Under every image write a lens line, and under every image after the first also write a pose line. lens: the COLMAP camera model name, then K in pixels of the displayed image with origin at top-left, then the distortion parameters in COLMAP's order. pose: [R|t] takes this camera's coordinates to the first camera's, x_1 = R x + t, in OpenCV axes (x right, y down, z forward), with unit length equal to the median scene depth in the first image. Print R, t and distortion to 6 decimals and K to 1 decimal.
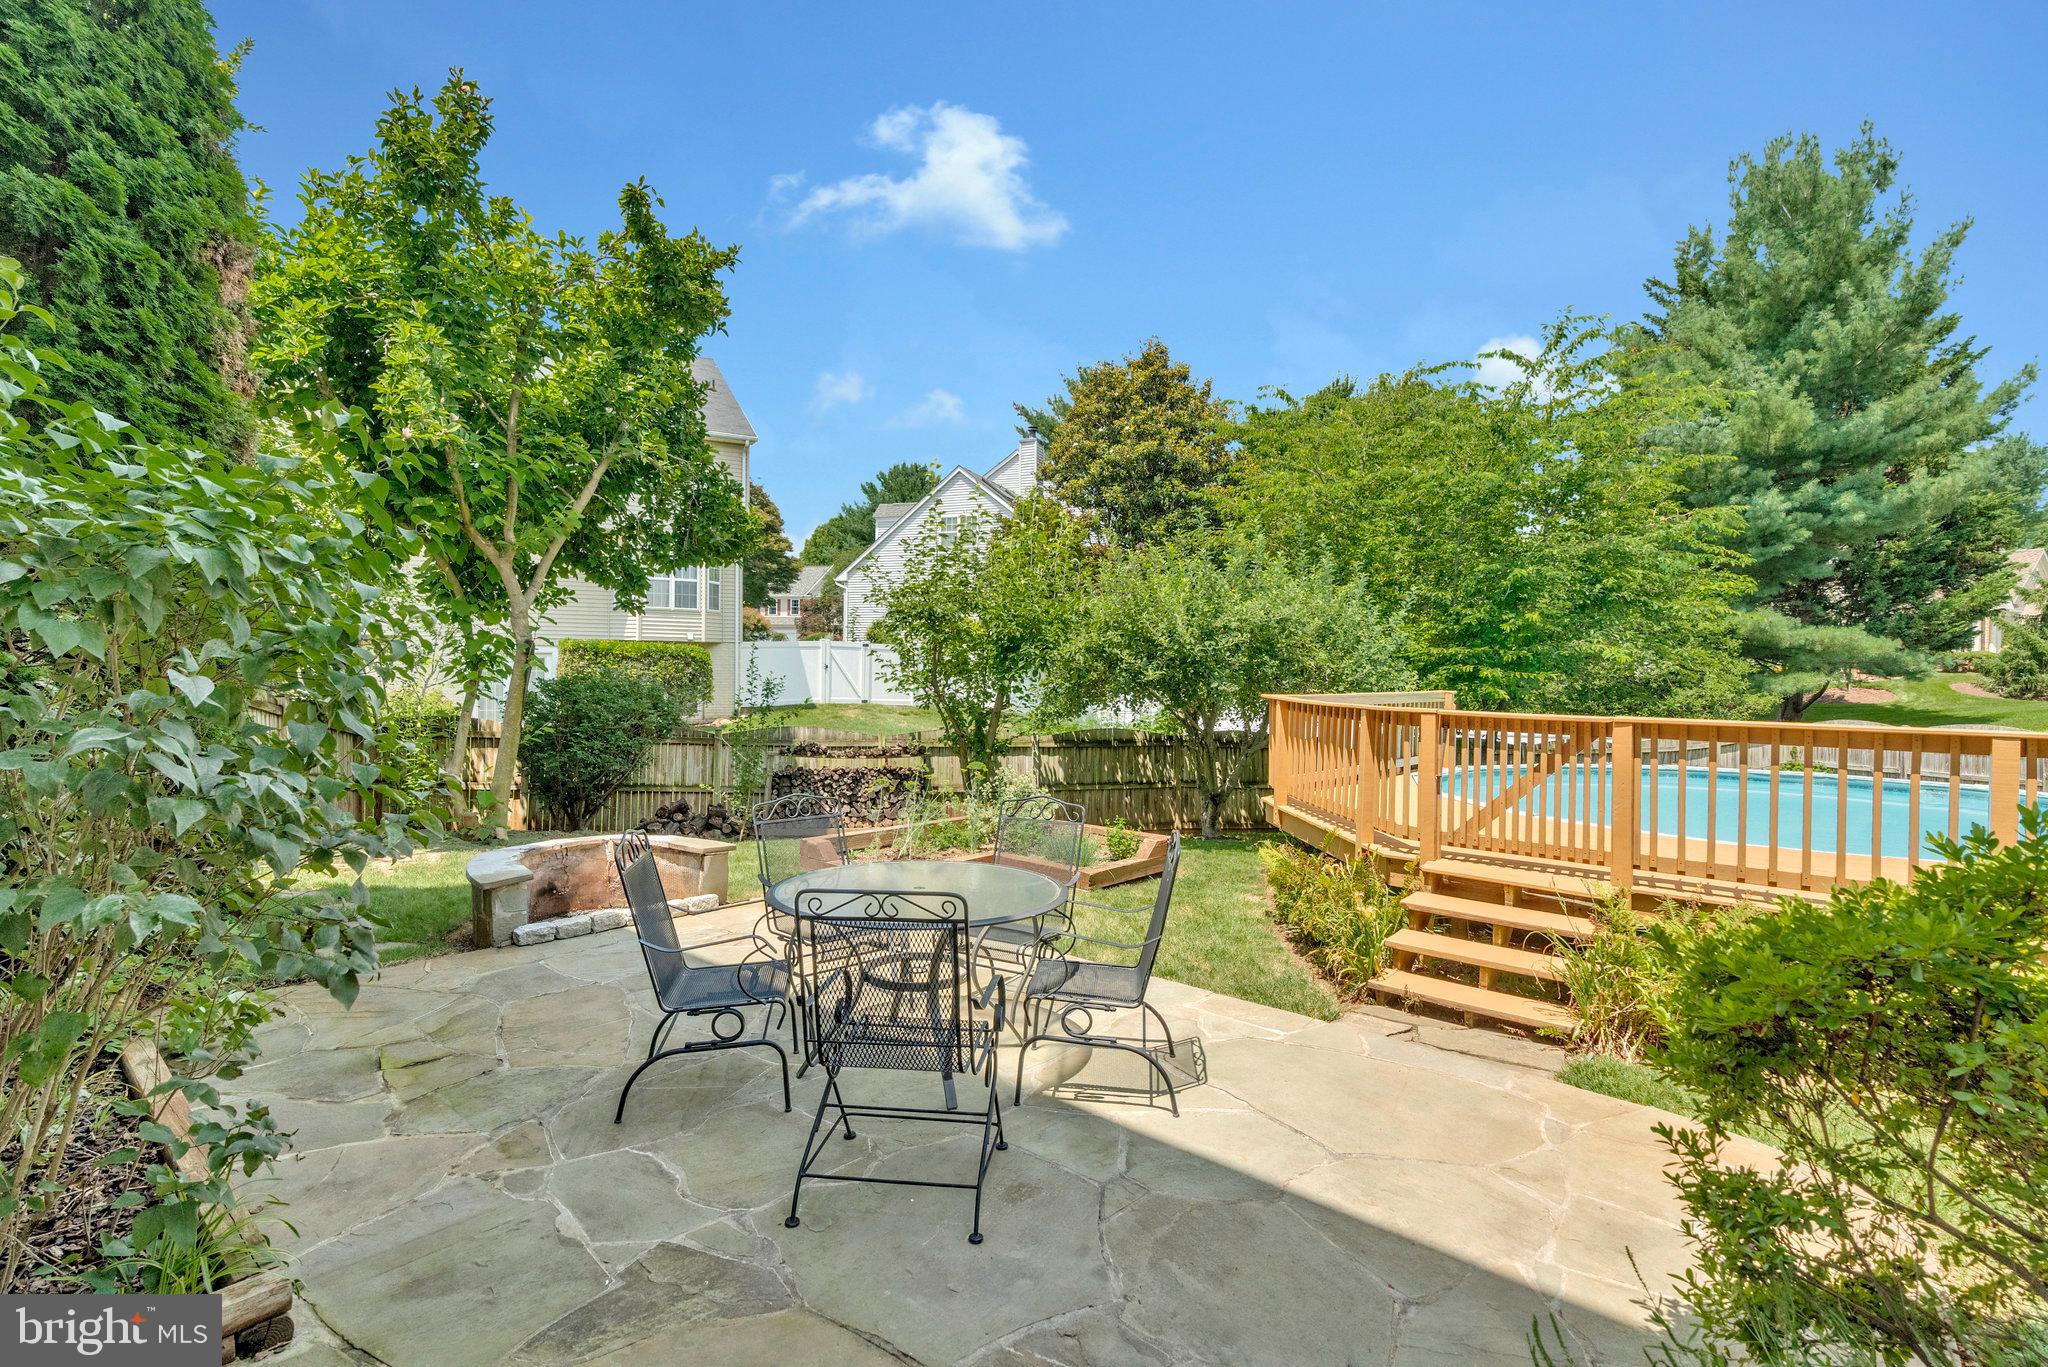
lens RADIAL K [[948.1, 0, 1026.3], [0, 948.1, 672.8], [0, 0, 1]] dist [-0.009553, 0.001484]
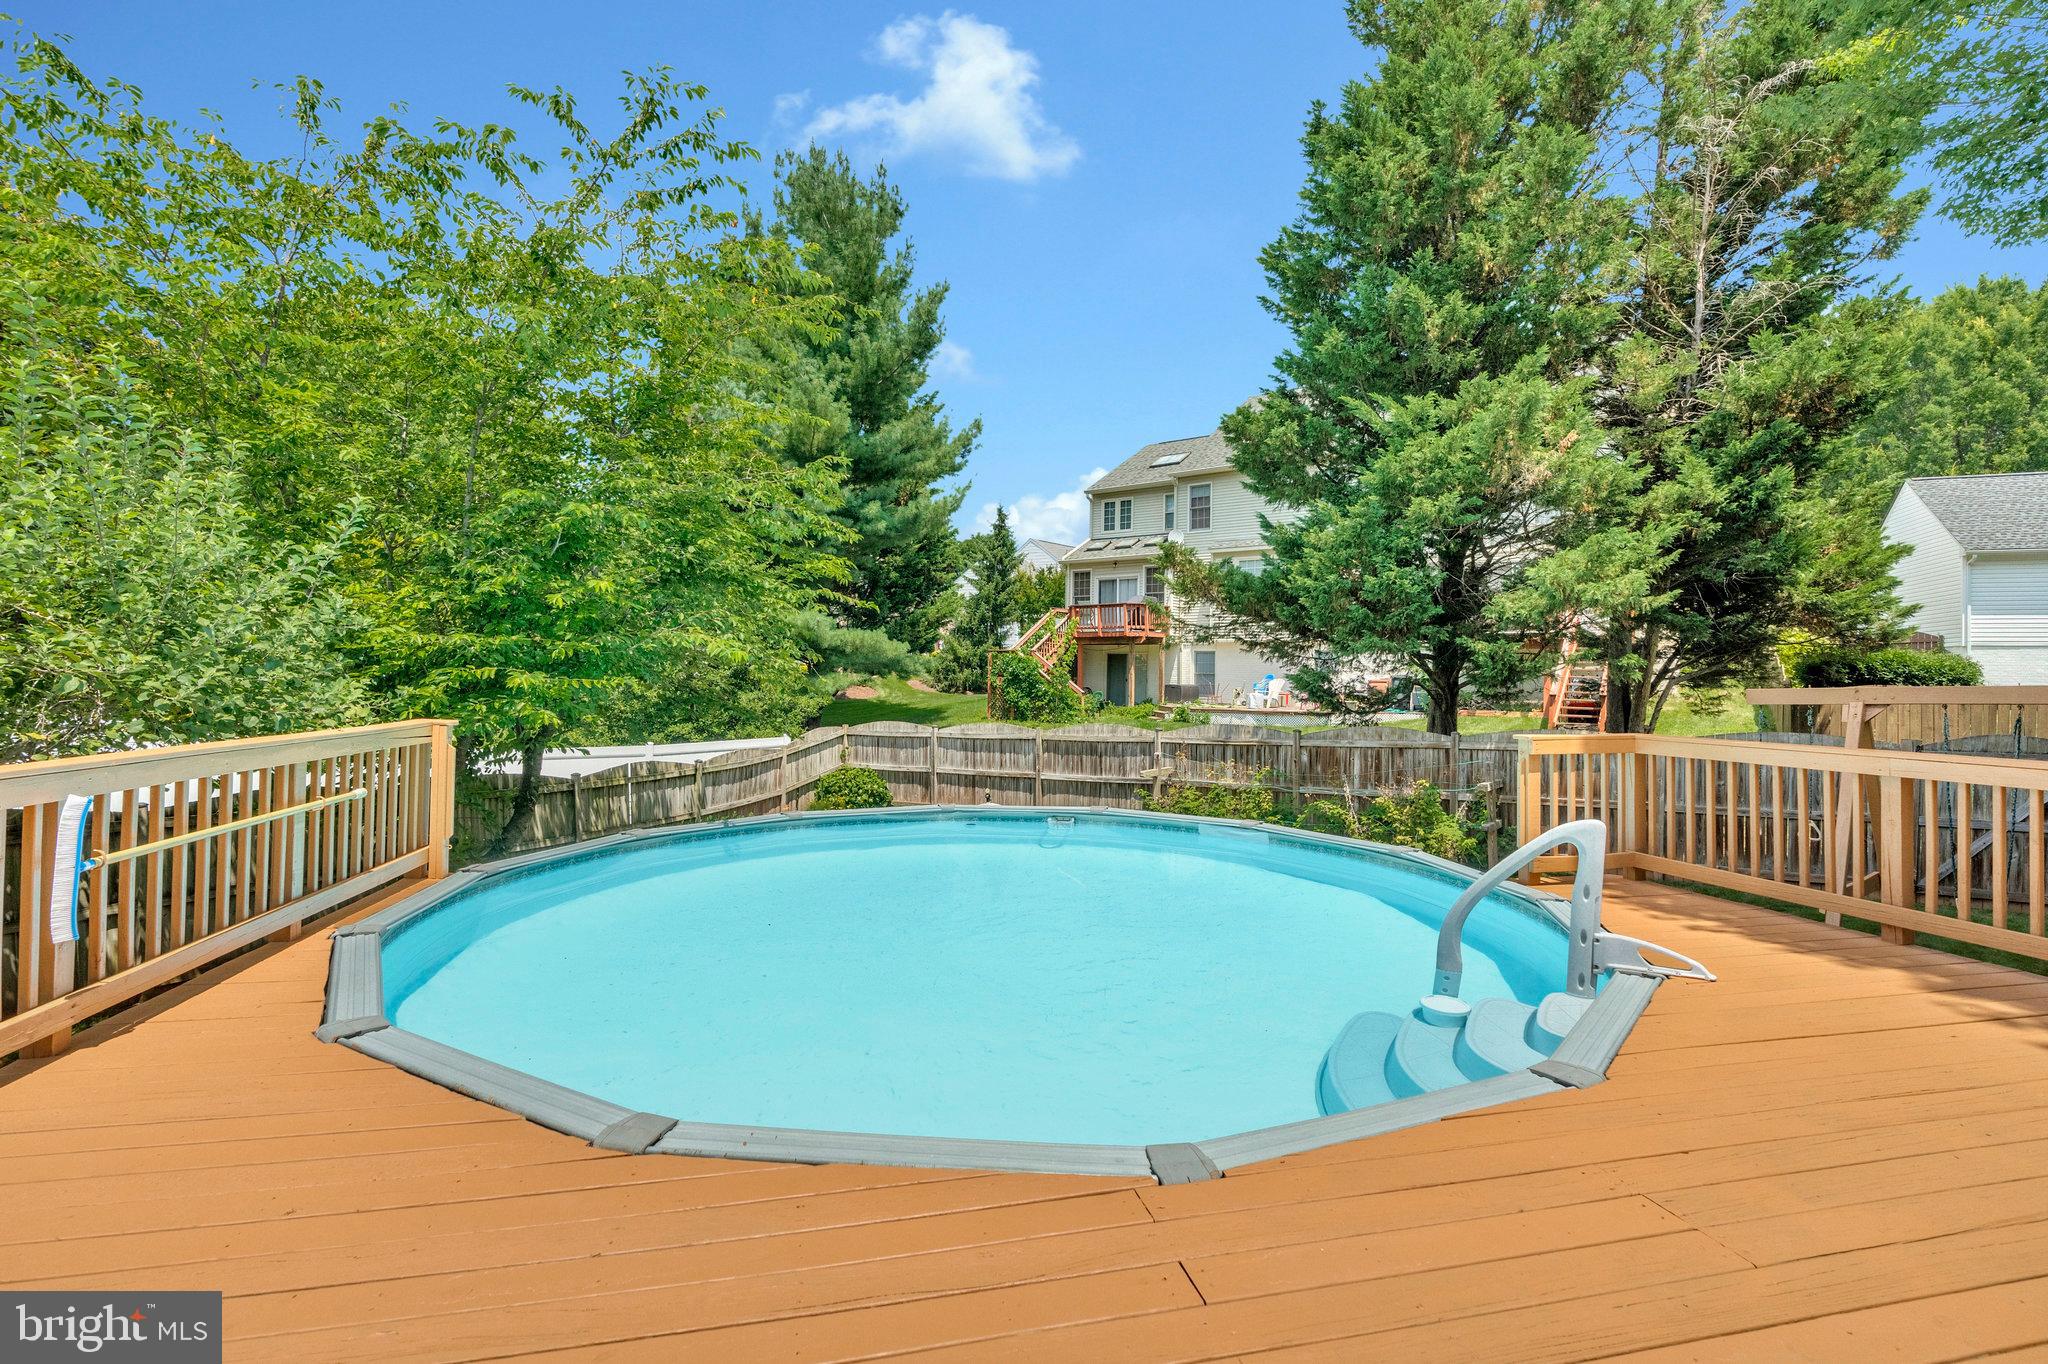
lens RADIAL K [[948.1, 0, 1029.8], [0, 948.1, 649.4], [0, 0, 1]] dist [-0.009553, 0.001484]
pose [[0.584515, 0.012739, 0.811283, 0.122459], [0.009138, 0.999710, -0.022281, -0.001679], [-0.811332, 0.020437, 0.584229, 0.251545]]
